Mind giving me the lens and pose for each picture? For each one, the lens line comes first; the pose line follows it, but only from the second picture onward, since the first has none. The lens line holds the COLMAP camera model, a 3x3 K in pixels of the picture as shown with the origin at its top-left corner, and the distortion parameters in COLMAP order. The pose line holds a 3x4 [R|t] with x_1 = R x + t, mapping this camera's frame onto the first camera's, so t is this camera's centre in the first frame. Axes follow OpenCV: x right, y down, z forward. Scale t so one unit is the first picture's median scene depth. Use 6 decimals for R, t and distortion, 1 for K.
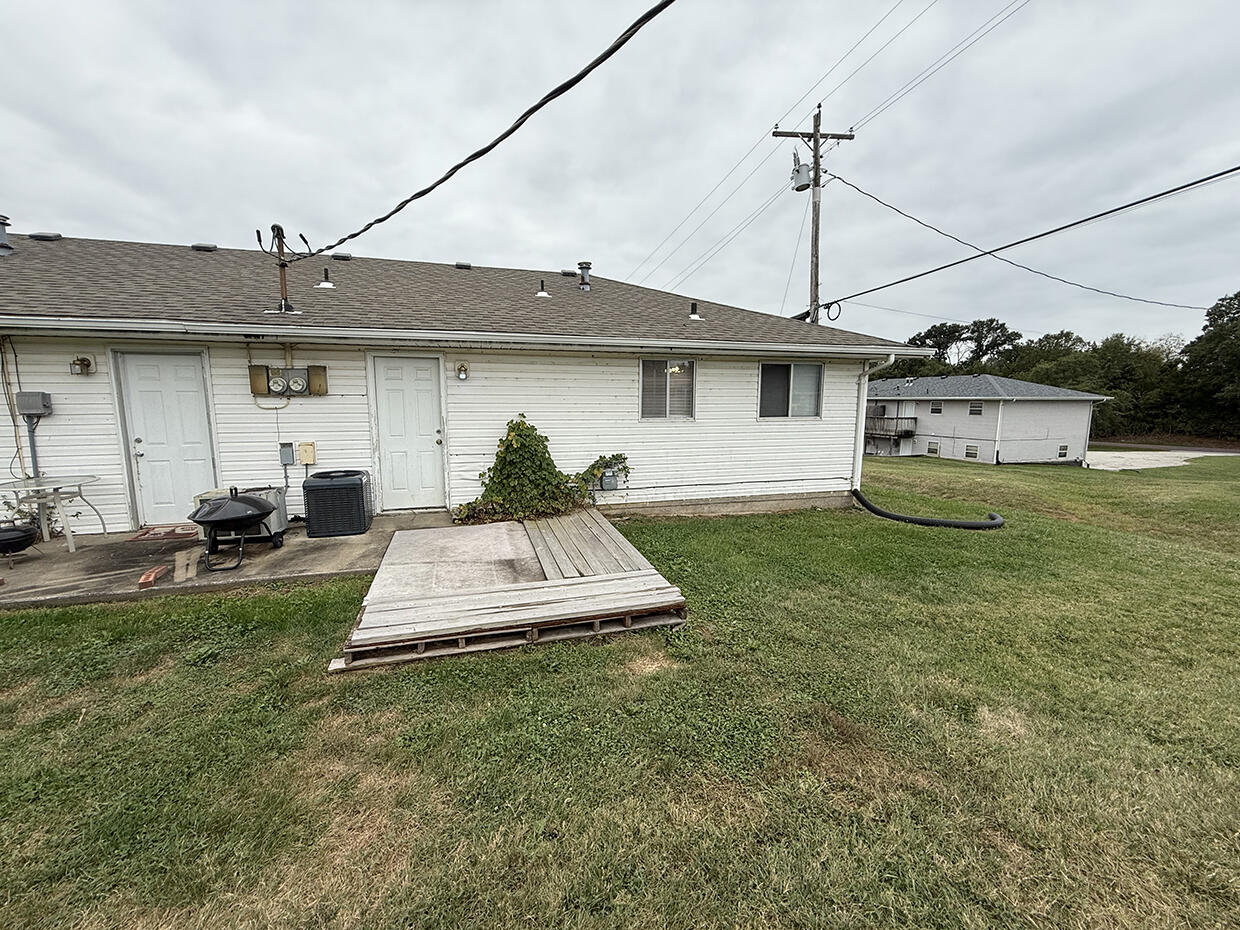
lens RADIAL K [[494.6, 0, 615.7], [0, 494.6, 465.5], [0, 0, 1]] dist [-0.000340, 0.000410]
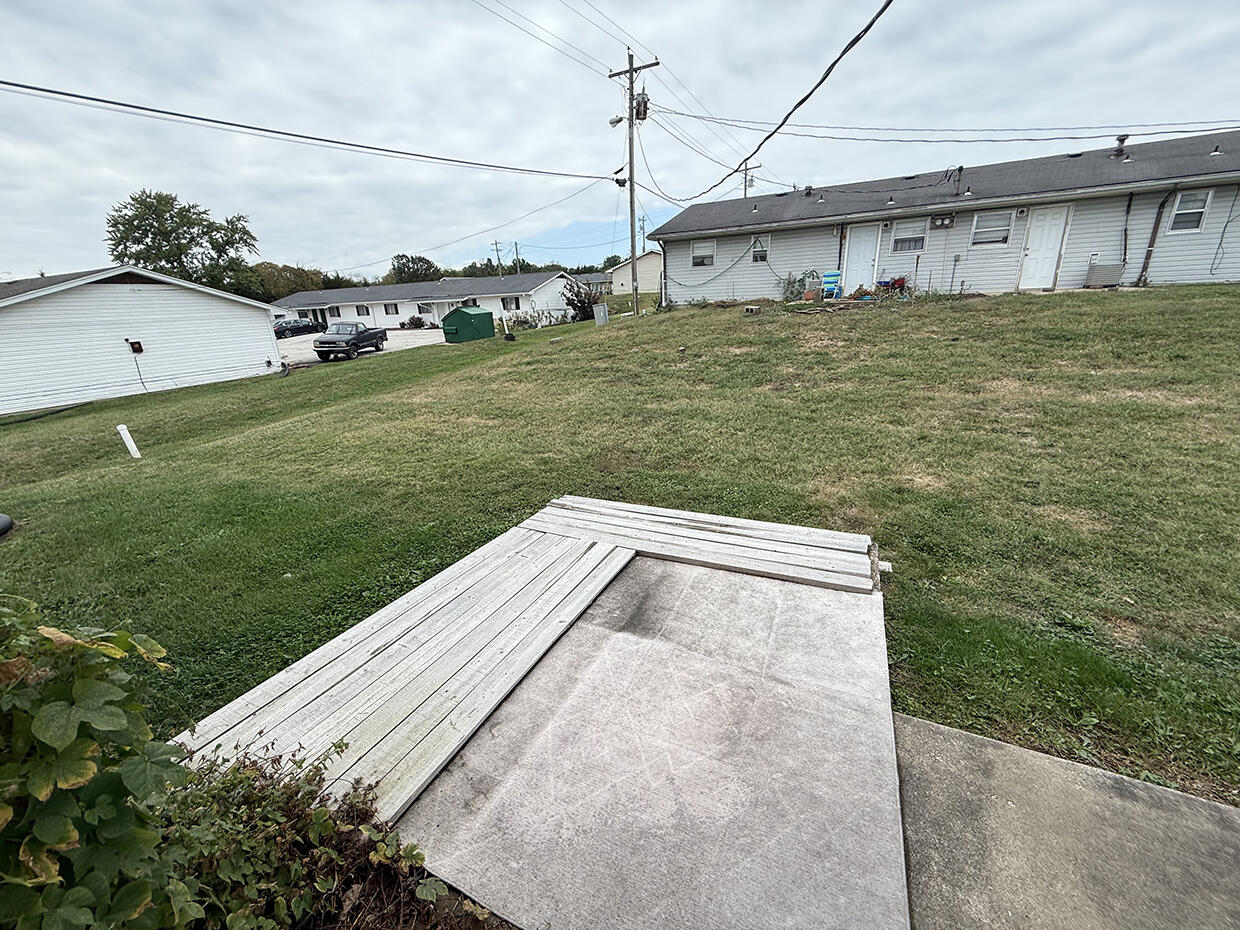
lens RADIAL K [[494.6, 0, 615.7], [0, 494.6, 465.5], [0, 0, 1]] dist [-0.000340, 0.000410]
pose [[-0.743992, -0.181398, 0.643094, -0.515903], [0.124327, 0.908057, 0.399970, -0.178325], [-0.656520, 0.377528, -0.653035, 1.303039]]
